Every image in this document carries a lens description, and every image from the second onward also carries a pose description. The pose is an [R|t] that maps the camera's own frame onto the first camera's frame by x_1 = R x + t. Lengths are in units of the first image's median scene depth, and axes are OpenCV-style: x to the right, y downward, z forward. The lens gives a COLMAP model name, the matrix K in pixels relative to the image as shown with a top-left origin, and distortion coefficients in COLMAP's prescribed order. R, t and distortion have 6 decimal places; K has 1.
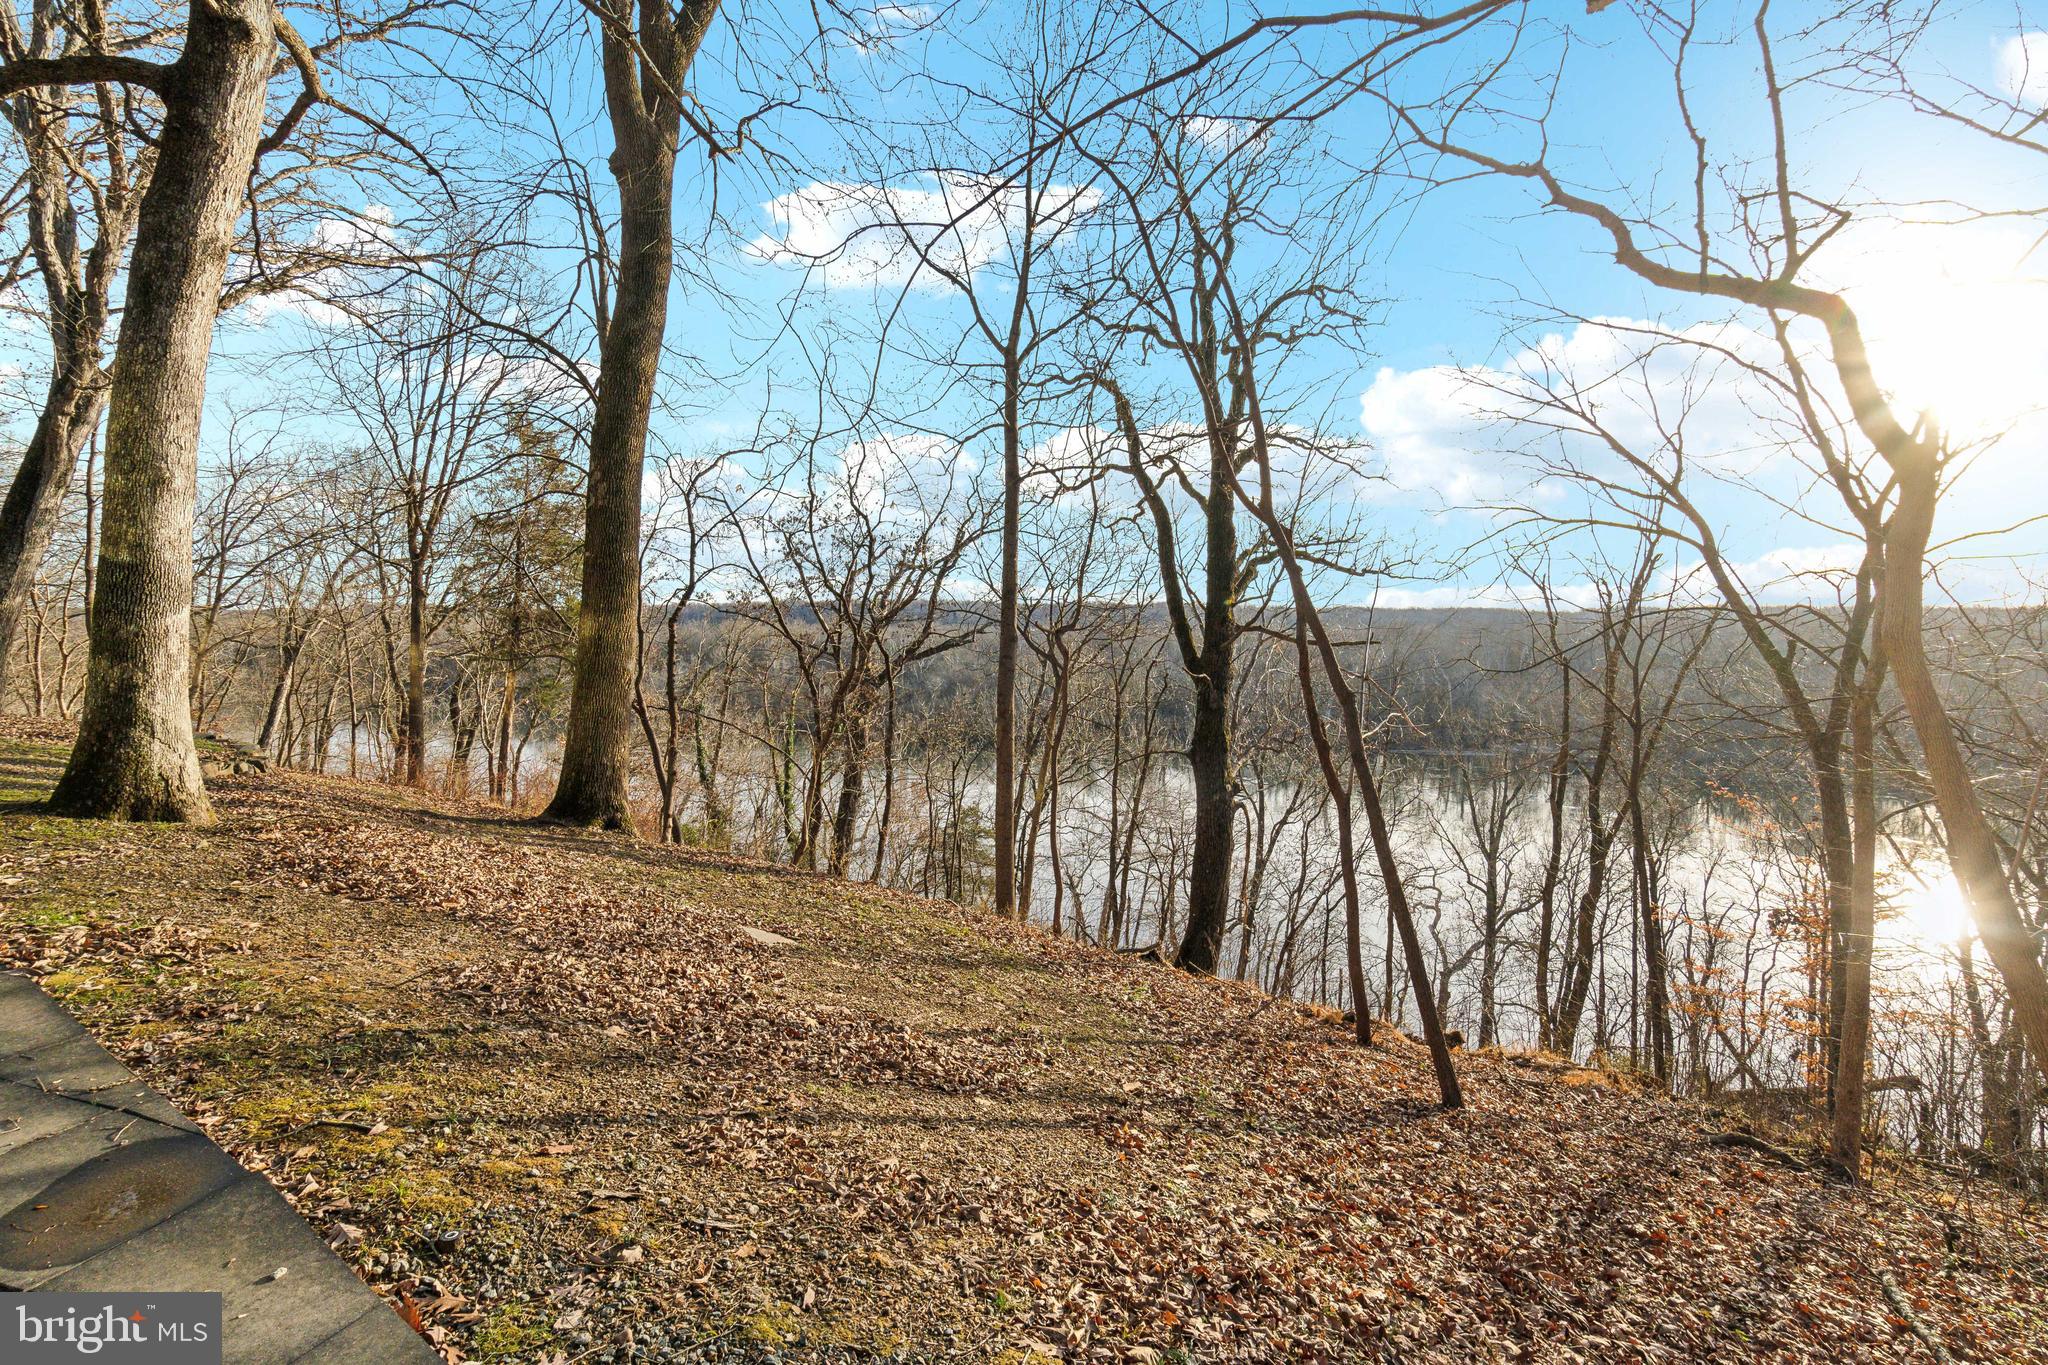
lens RADIAL K [[924.7, 0, 1024.0], [0, 924.7, 682.5], [0, 0, 1]] dist [-0.000756, 0.000079]
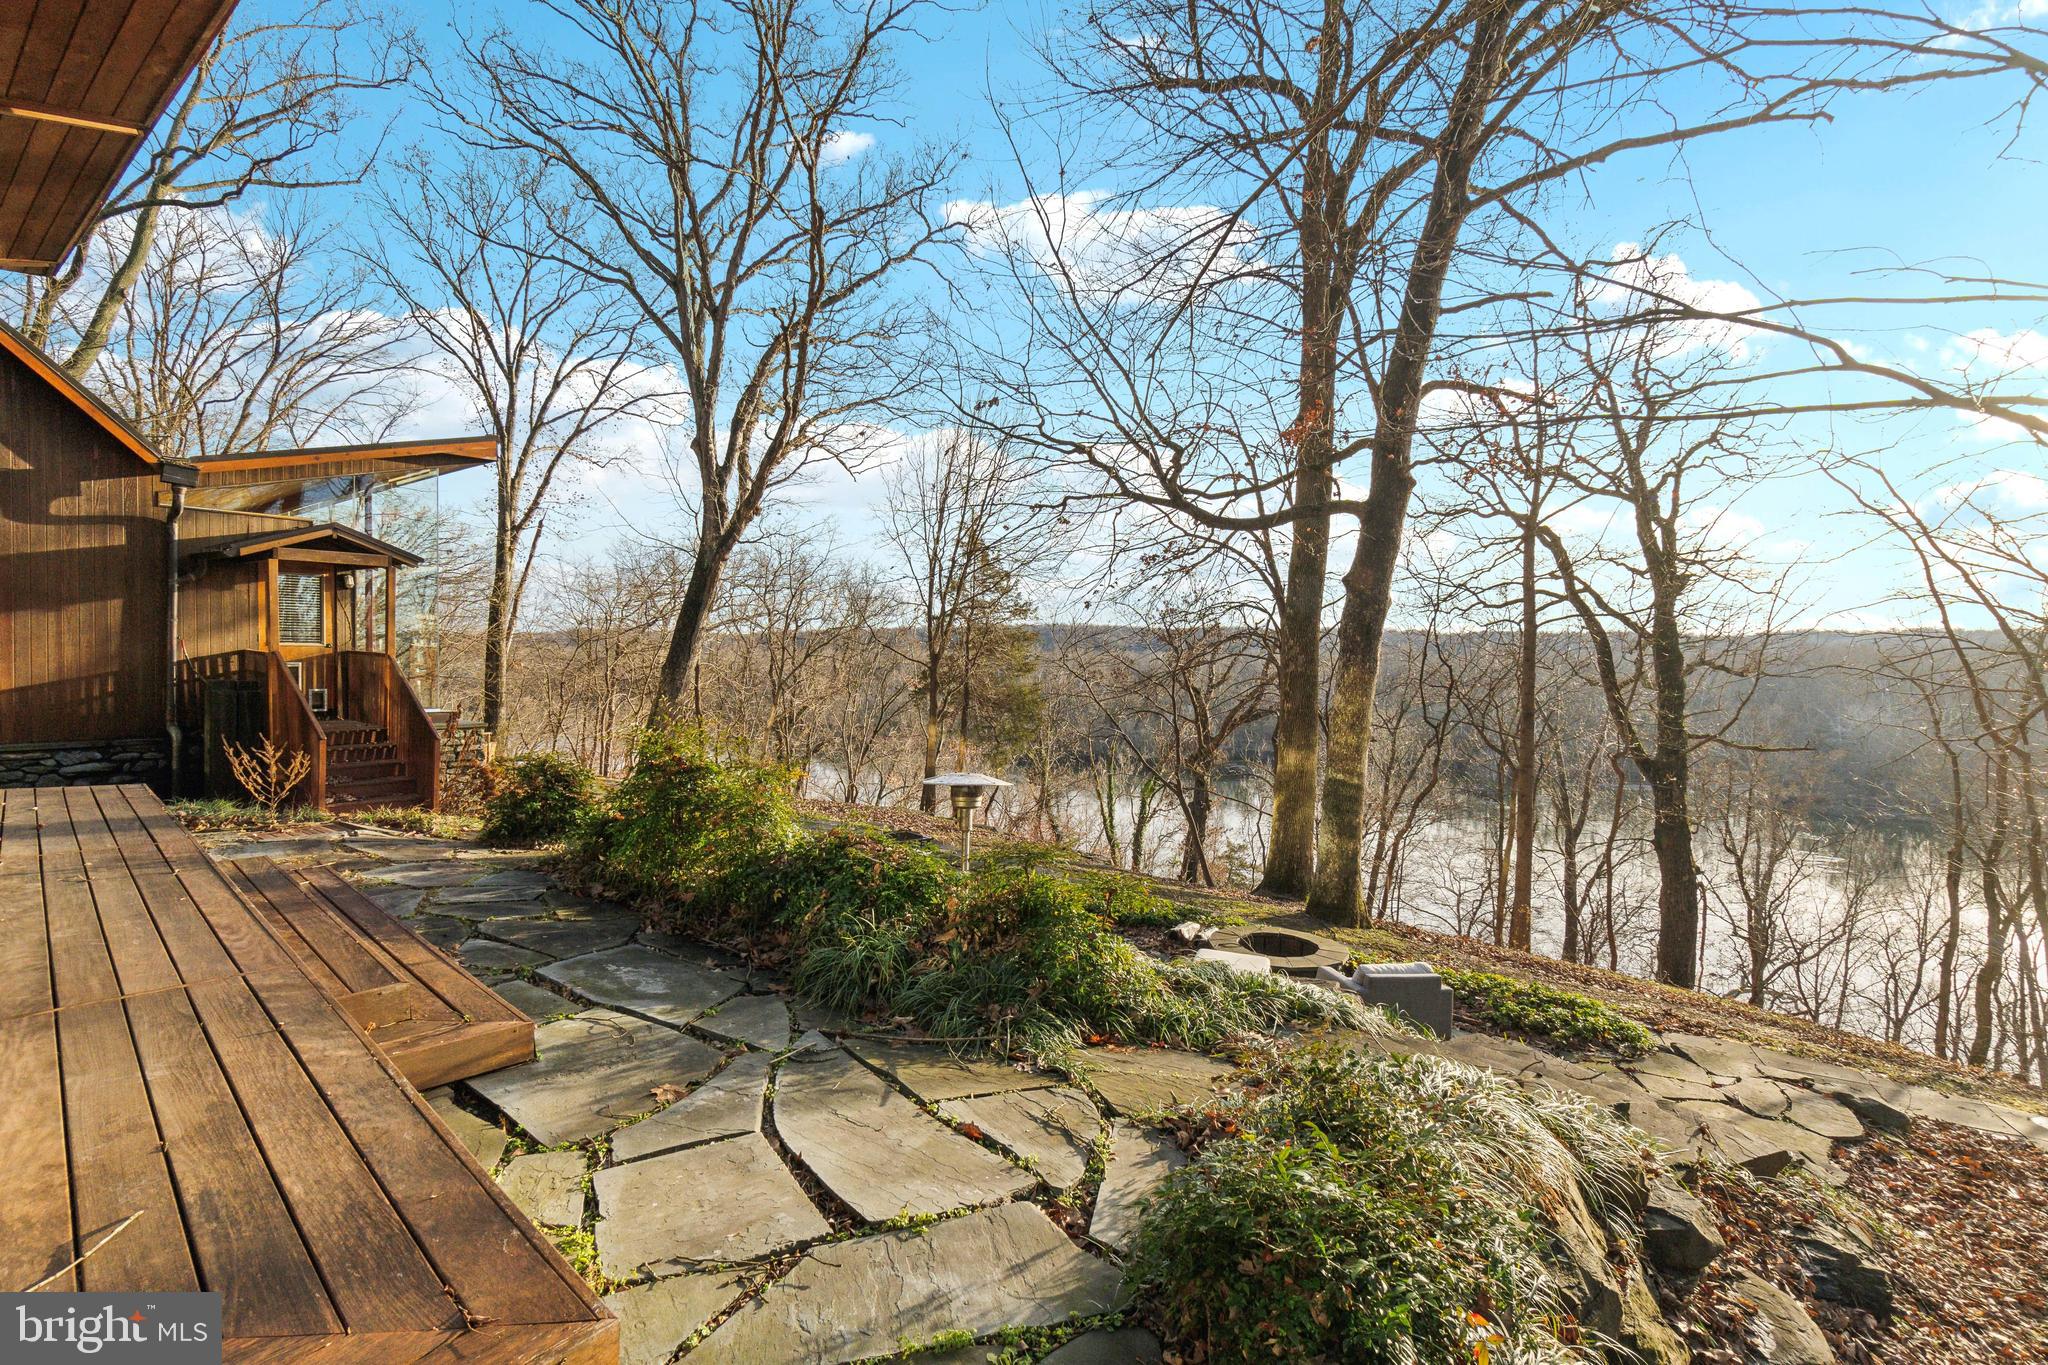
lens RADIAL K [[890.2, 0, 1024.0], [0, 890.2, 682.5], [0, 0, 1]] dist [0.000566, 0.000153]
pose [[0.989443, 0.007170, -0.144744, -0.399945], [-0.010122, 0.999755, -0.019664, -0.084600], [0.144568, 0.020921, 0.989274, -0.241980]]
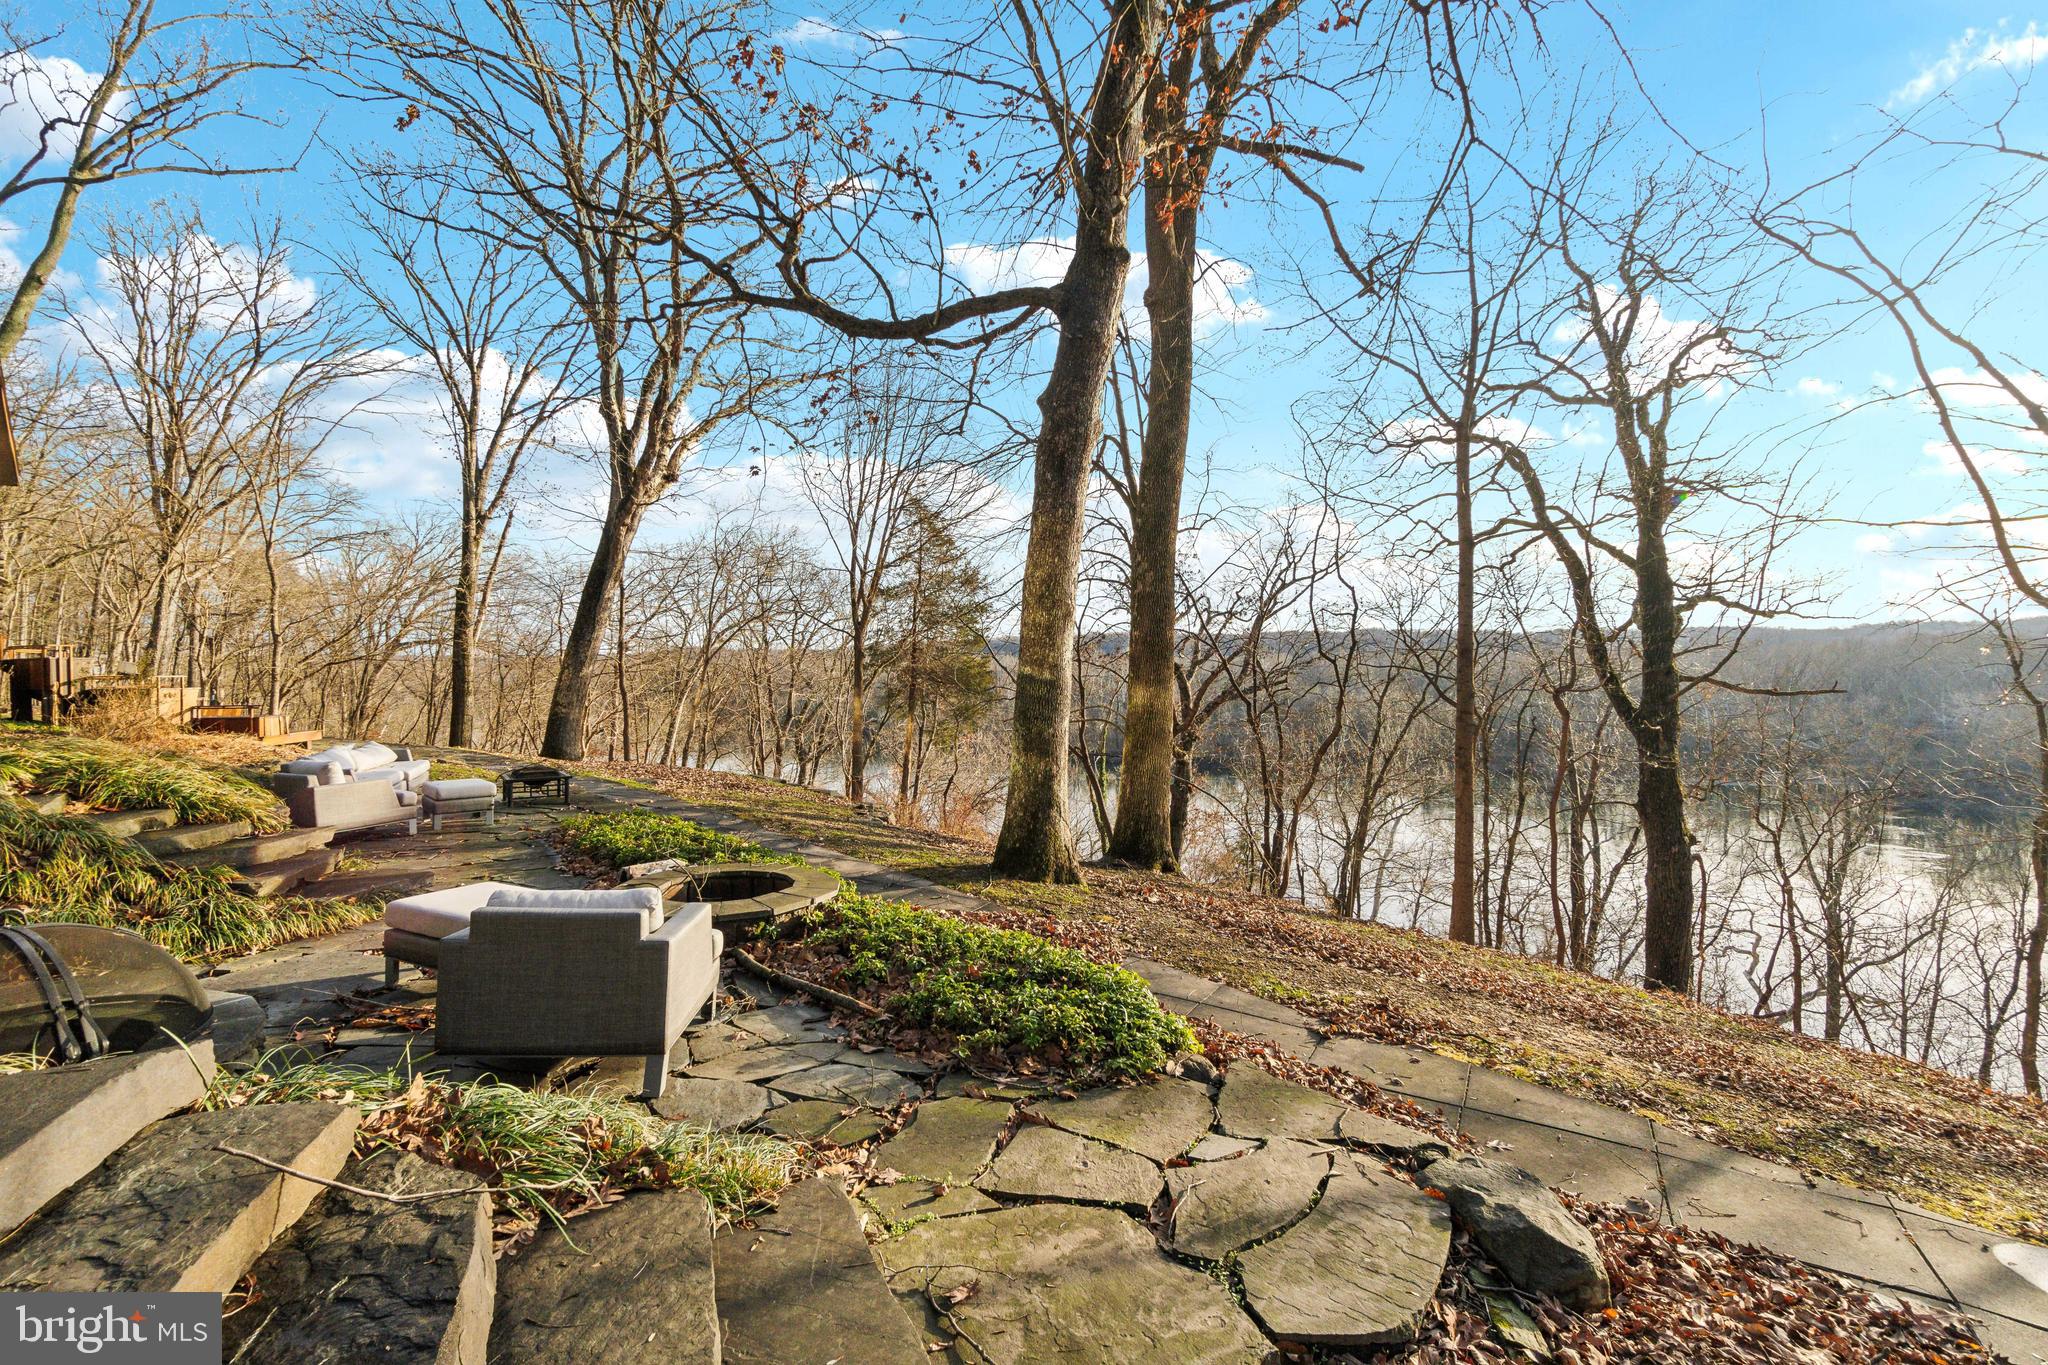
lens RADIAL K [[857.3, 0, 1024.0], [0, 857.3, 682.5], [0, 0, 1]] dist [-0.001622, -0.000159]
pose [[0.974084, -0.013197, -0.225802, -0.215394], [0.006715, 0.999544, -0.029449, -0.026953], [0.226088, 0.027170, 0.973728, -0.048707]]
